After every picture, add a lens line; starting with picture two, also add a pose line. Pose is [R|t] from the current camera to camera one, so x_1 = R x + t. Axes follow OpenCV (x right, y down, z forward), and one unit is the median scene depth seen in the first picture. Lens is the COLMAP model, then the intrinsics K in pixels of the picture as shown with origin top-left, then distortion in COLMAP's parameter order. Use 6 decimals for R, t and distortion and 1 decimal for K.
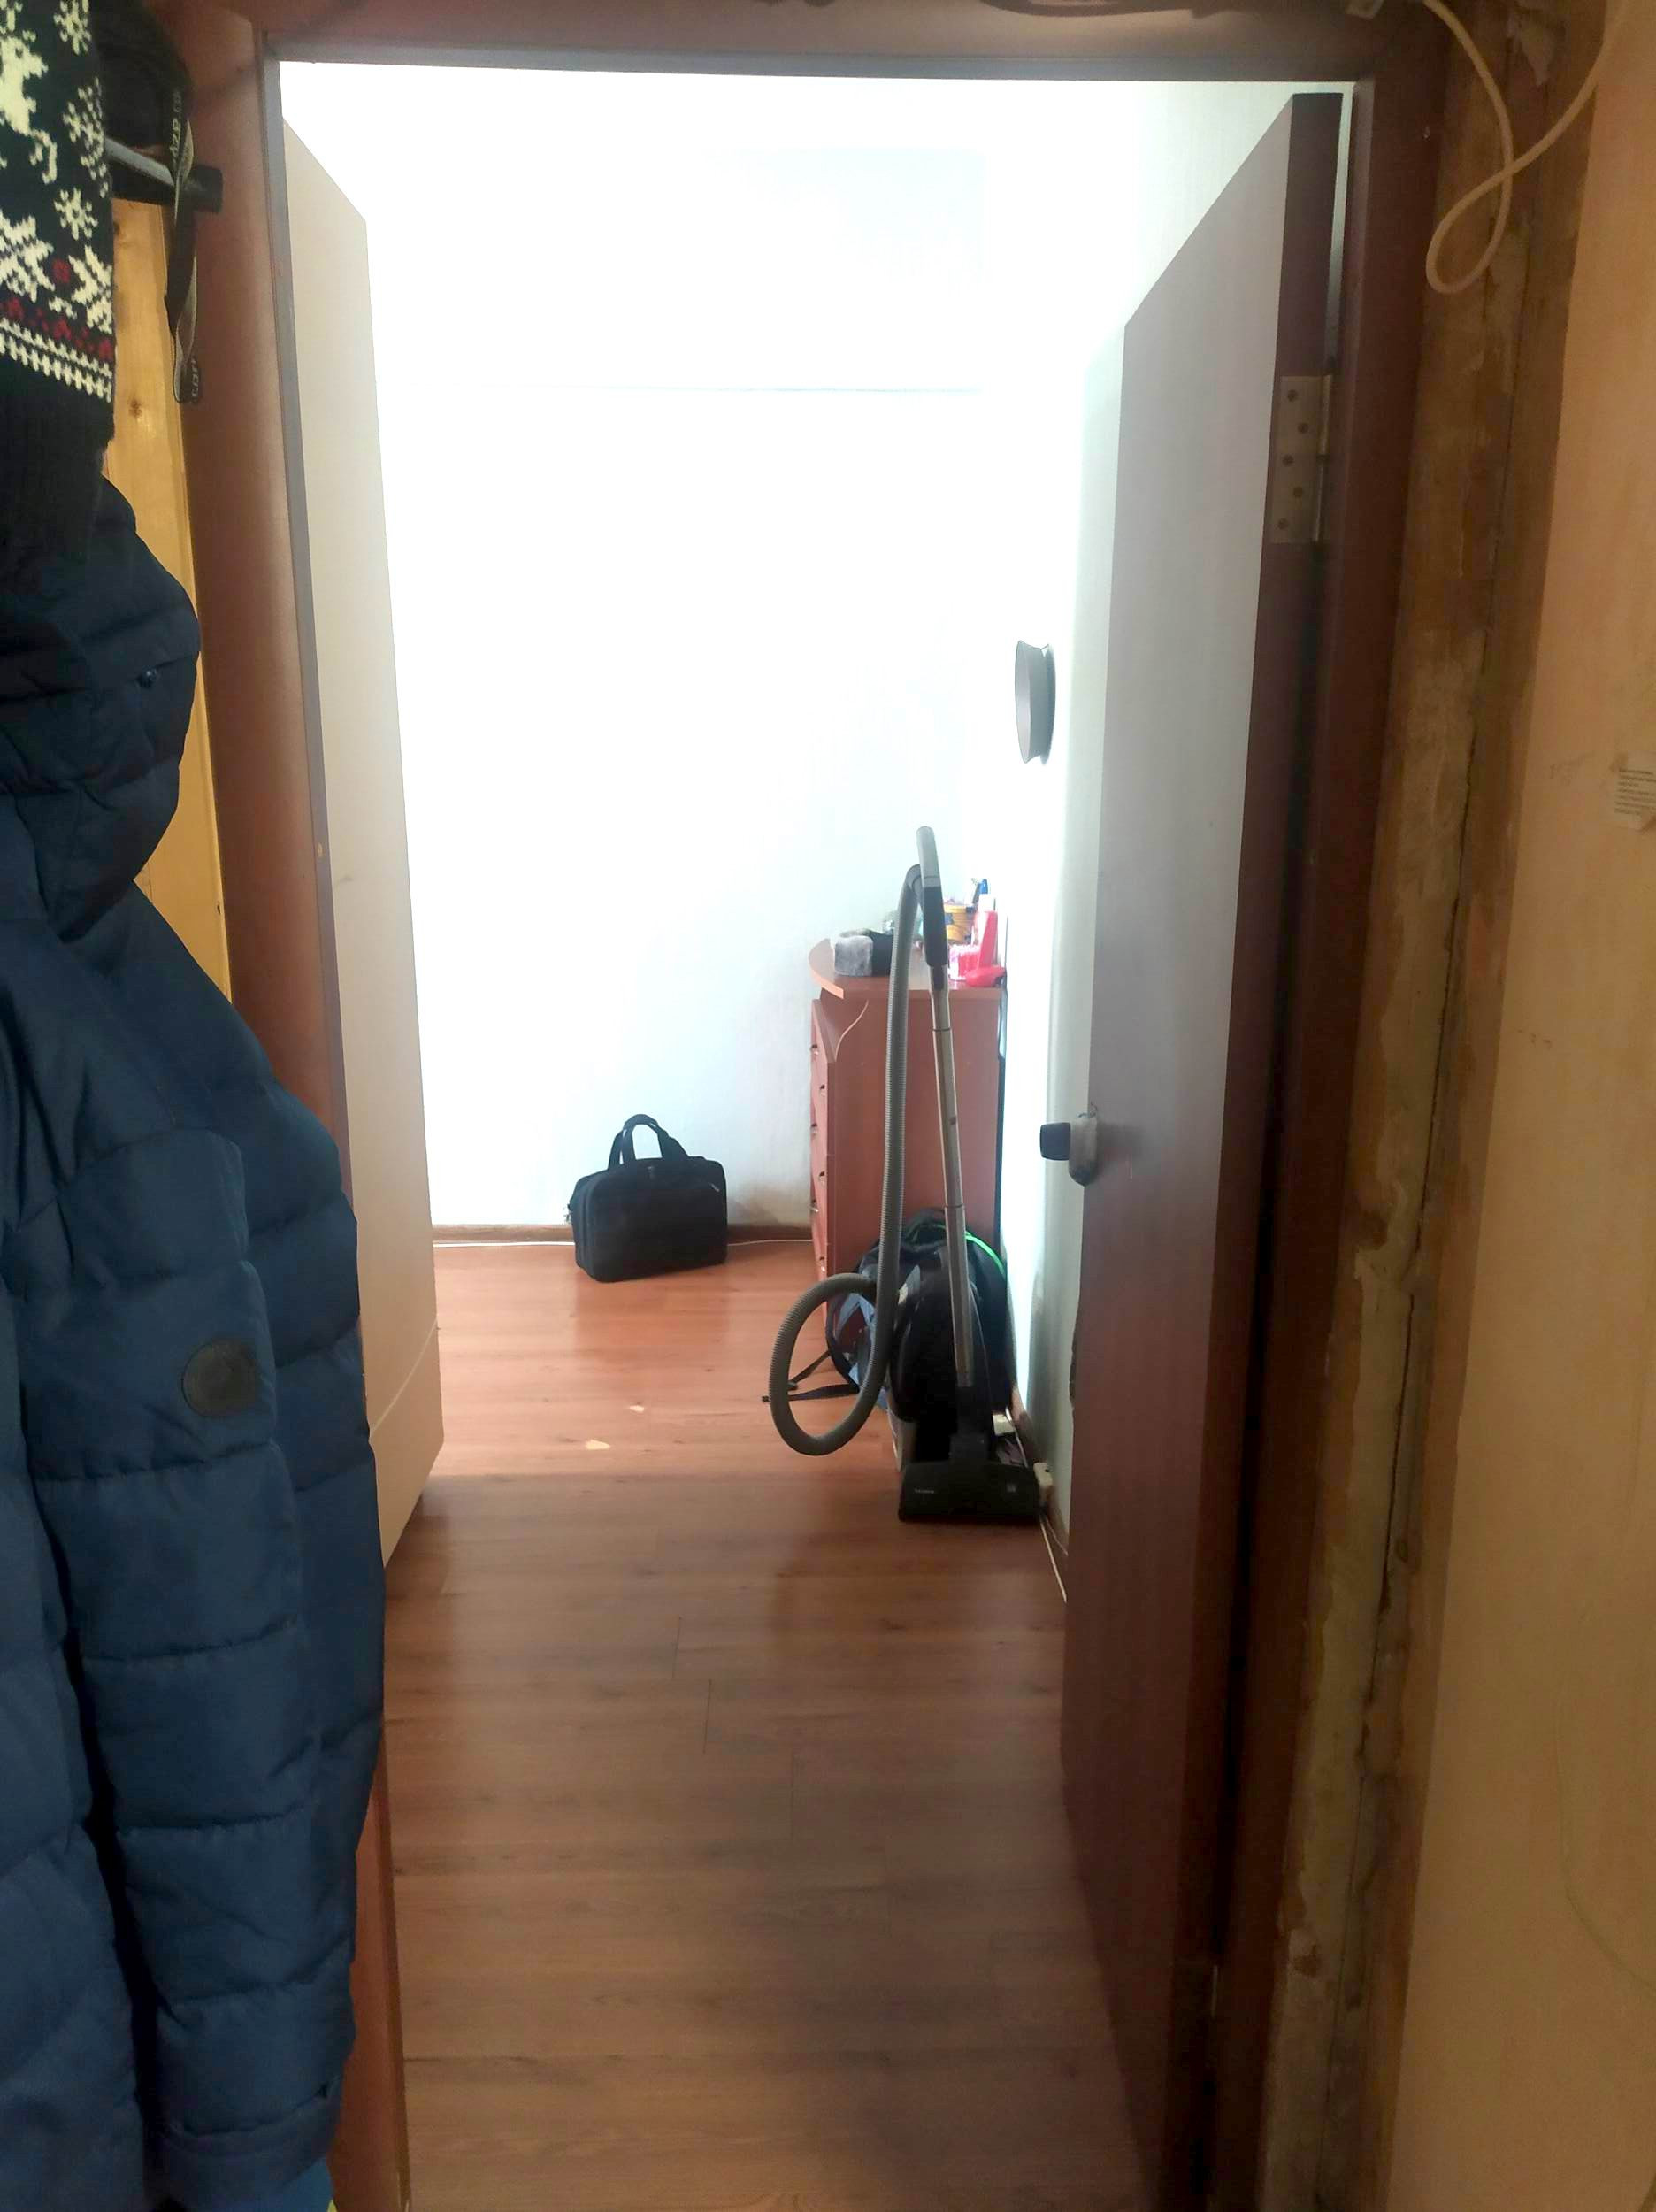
lens RADIAL K [[1618.1, 0, 833.1], [0, 1618.1, 1104.0], [0, 0, 1]] dist [0.022140, -0.014311]
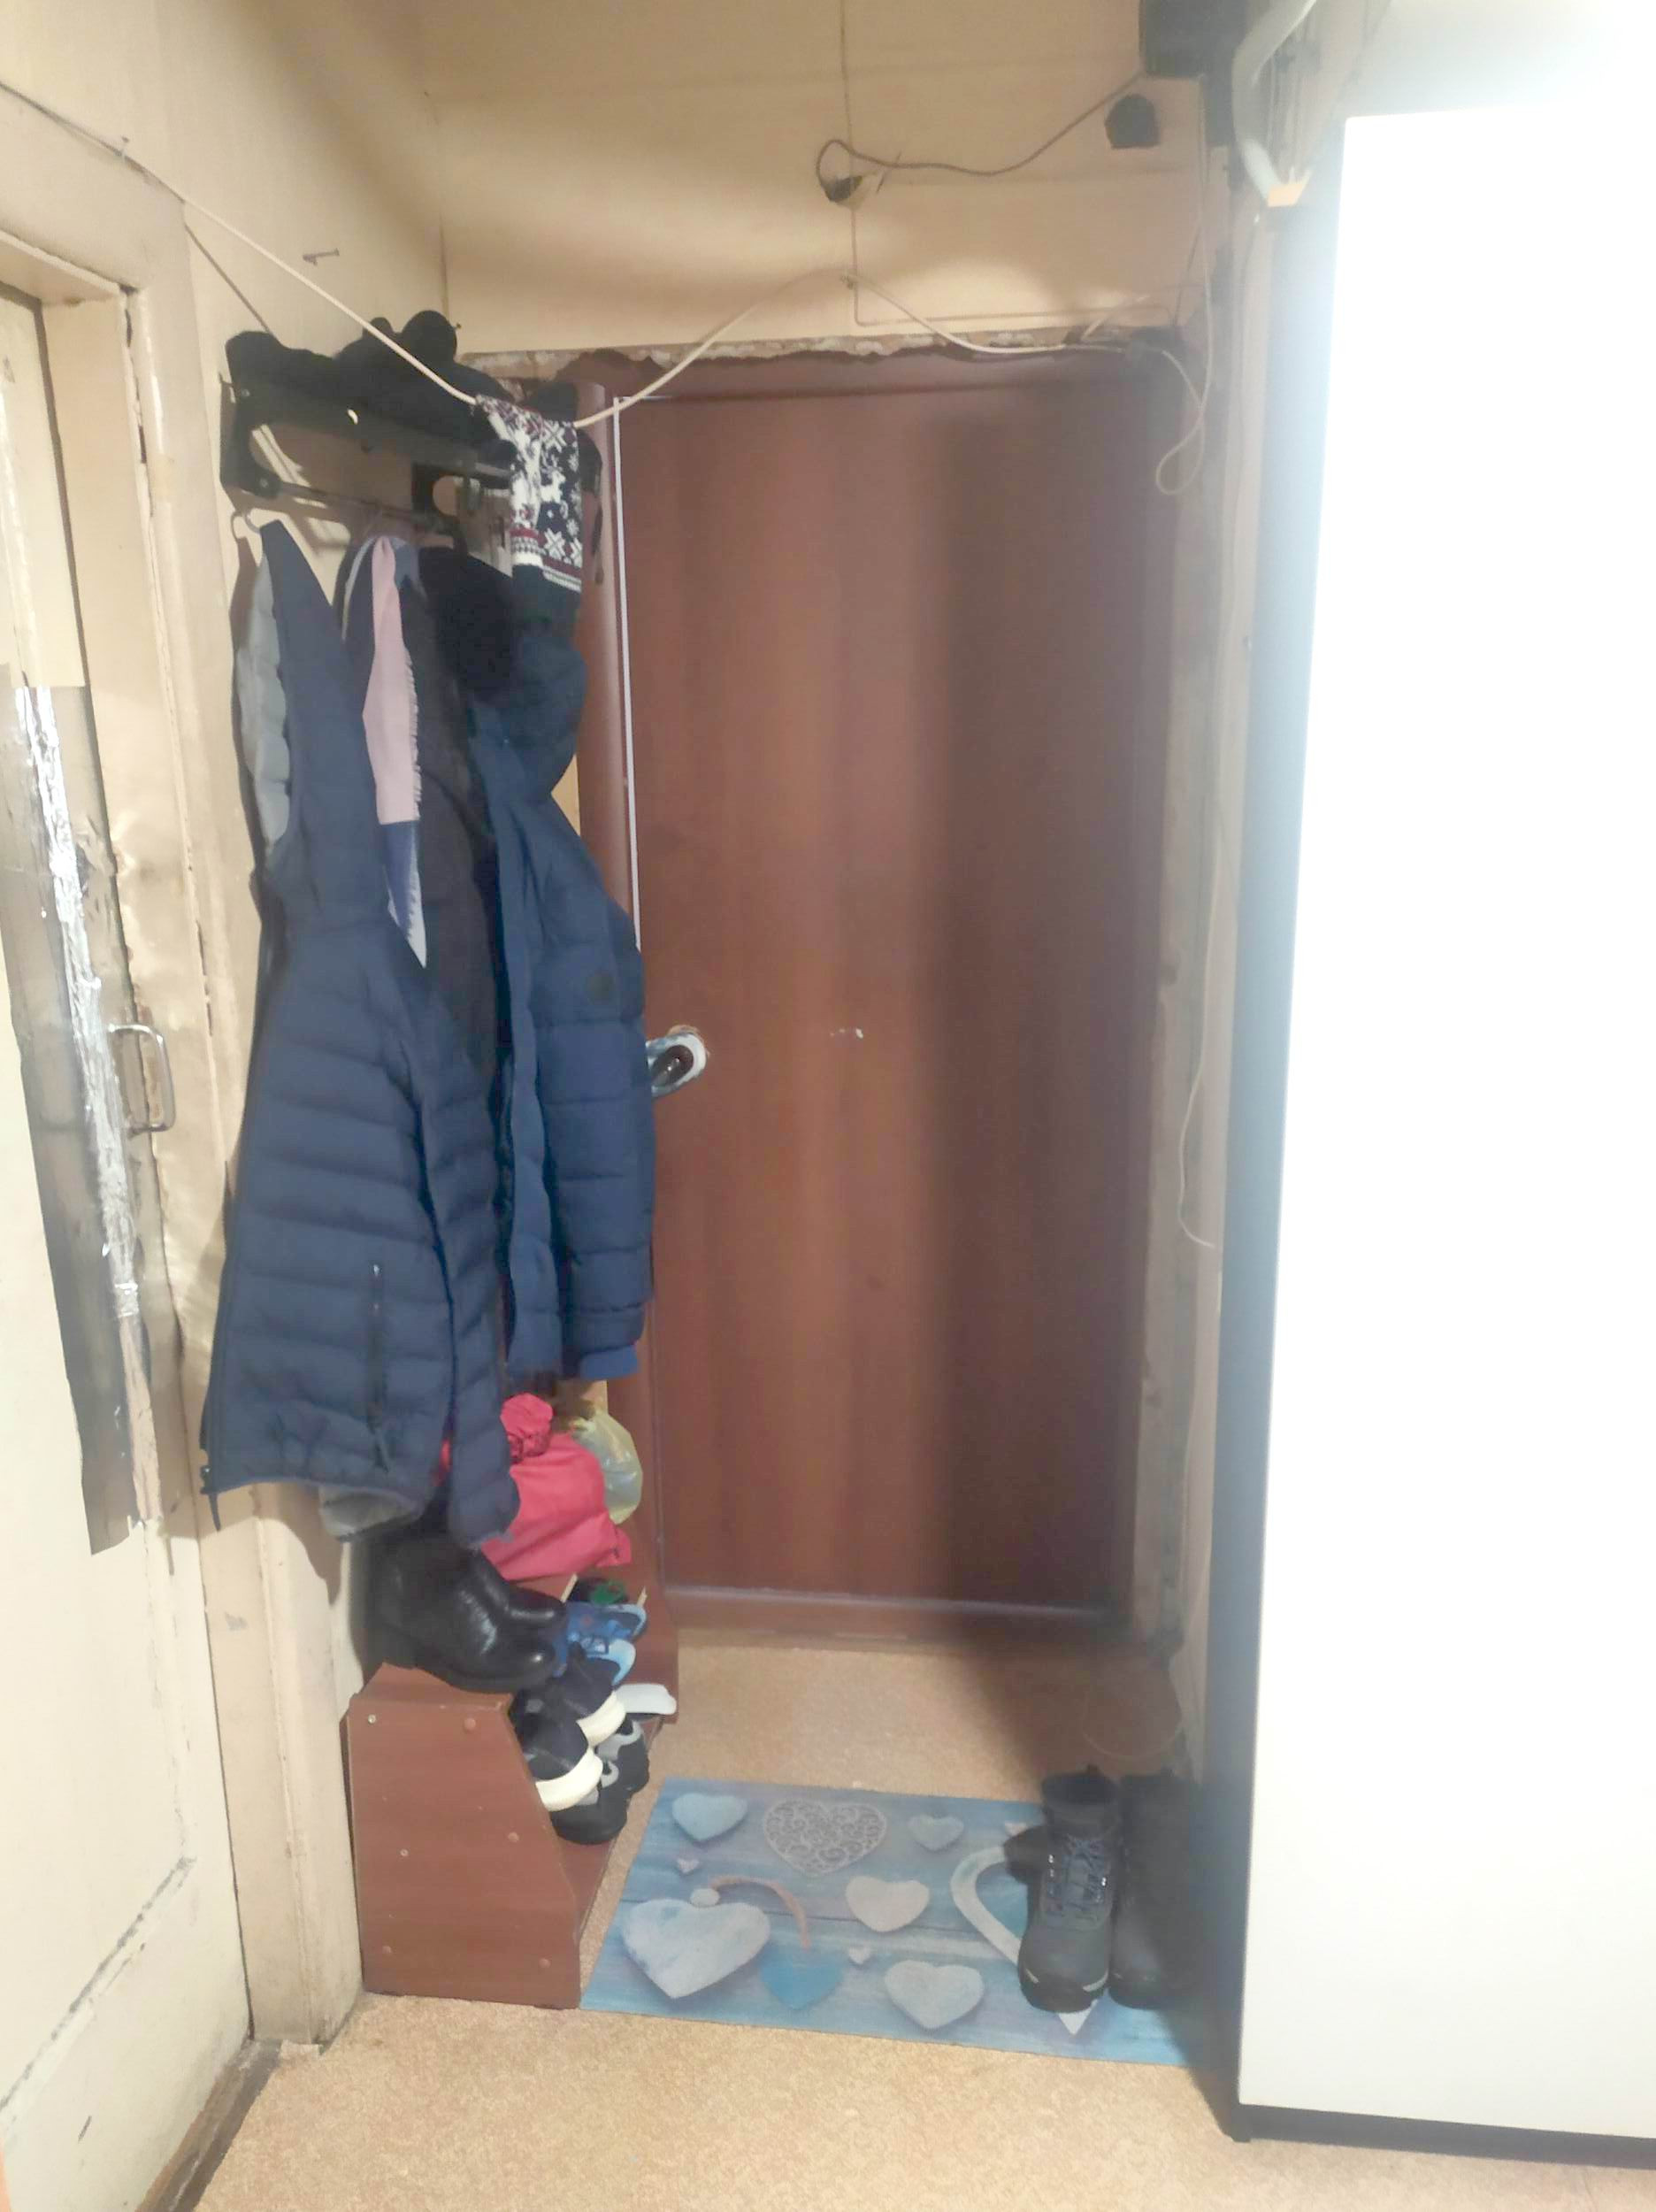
lens RADIAL K [[1618.1, 0, 820.3], [0, 1618.1, 1115.4], [0, 0, 1]] dist [0.022140, -0.014311]
pose [[0.991305, 0.006426, -0.131425, 0.329243], [-0.008240, 0.999878, -0.013262, 0.495818], [0.131323, 0.014230, 0.991237, -1.689428]]
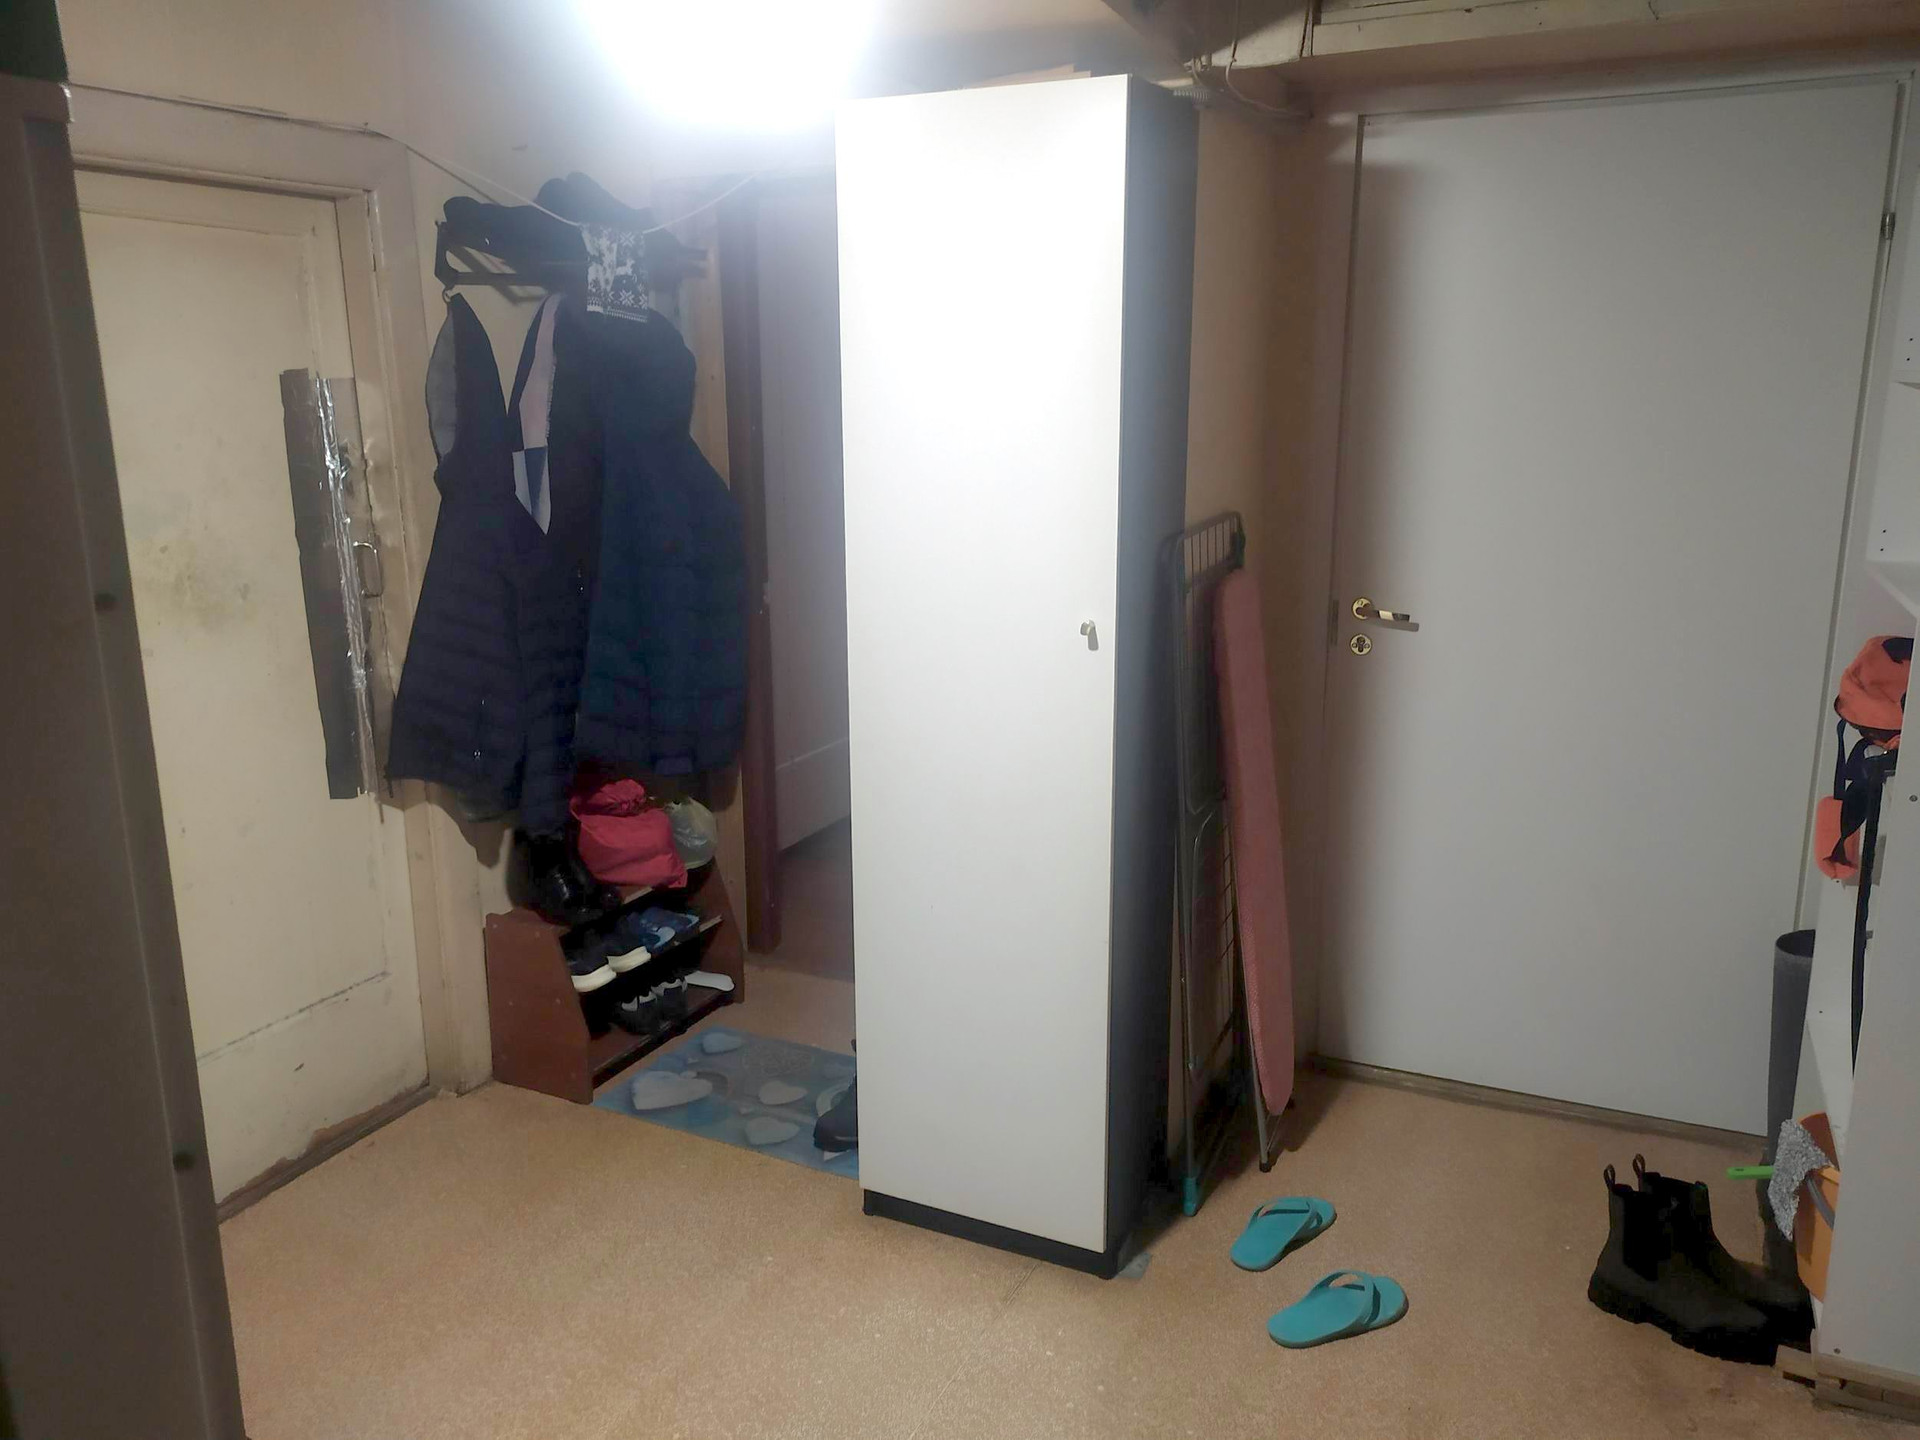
lens RADIAL K [[1404.6, 0, 963.7], [0, 1404.6, 712.0], [0, 0, 1]] dist [0.022140, -0.014311]
pose [[0.896182, 0.082839, -0.435885, 2.453115], [-0.092264, 0.995734, -0.000458, 0.676340], [0.433988, 0.040627, 0.900002, -2.451601]]
